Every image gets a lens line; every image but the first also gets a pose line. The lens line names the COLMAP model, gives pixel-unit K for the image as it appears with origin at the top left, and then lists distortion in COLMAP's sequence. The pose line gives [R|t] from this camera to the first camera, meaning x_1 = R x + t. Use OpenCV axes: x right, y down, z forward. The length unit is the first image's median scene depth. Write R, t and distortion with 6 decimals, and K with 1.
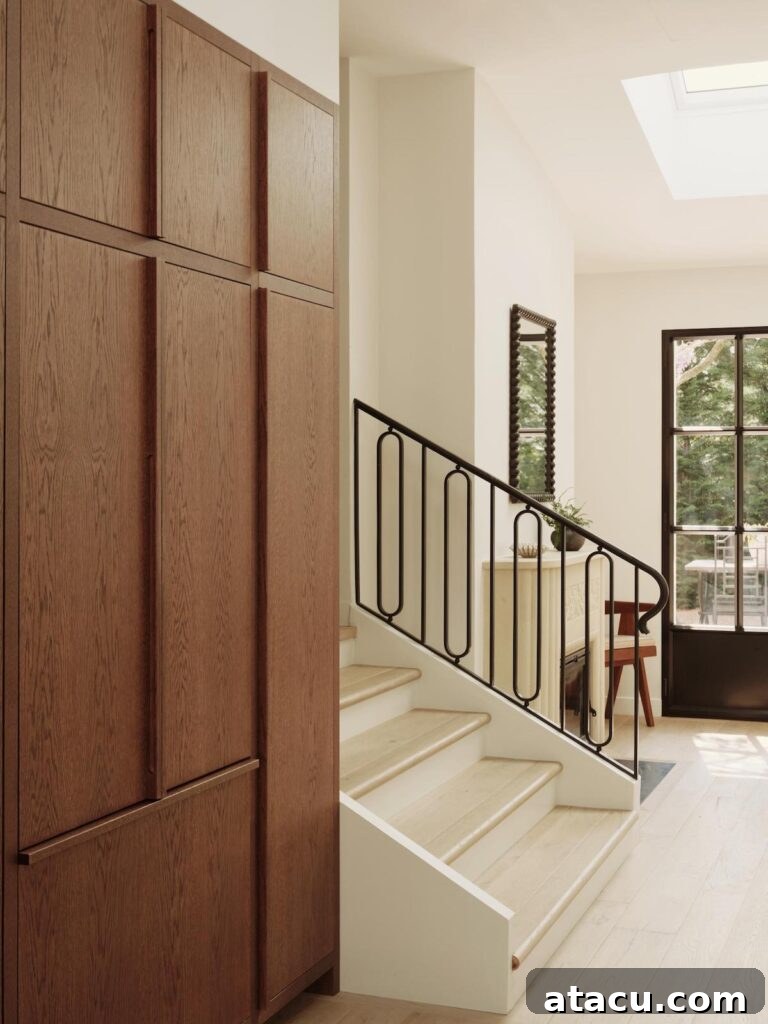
lens RADIAL K [[1118.3, 0, 384.9], [0, 1118.3, 474.4], [0, 0, 1]] dist [-0.006327, 0.002330]
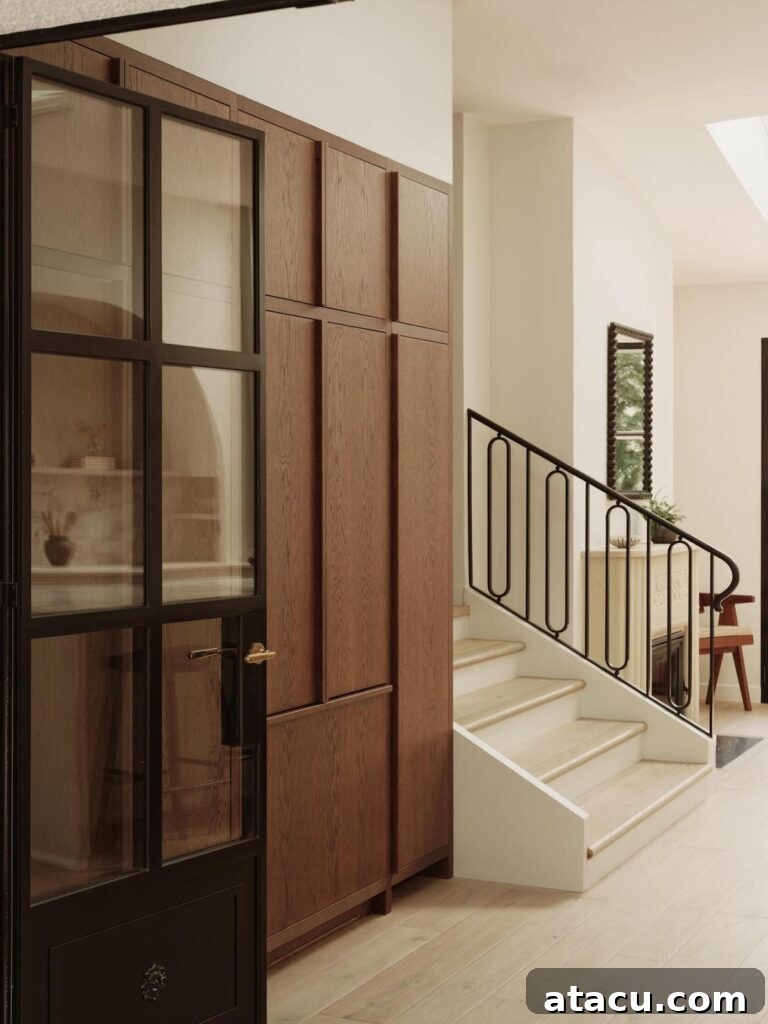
lens RADIAL K [[1118.3, 0, 384.9], [0, 1118.3, 474.4], [0, 0, 1]] dist [-0.006327, 0.002330]
pose [[0.994379, -0.000714, -0.105877, 0.020511], [0.000622, 0.999999, -0.000900, 0.002266], [0.105878, 0.000829, 0.994379, -0.331342]]
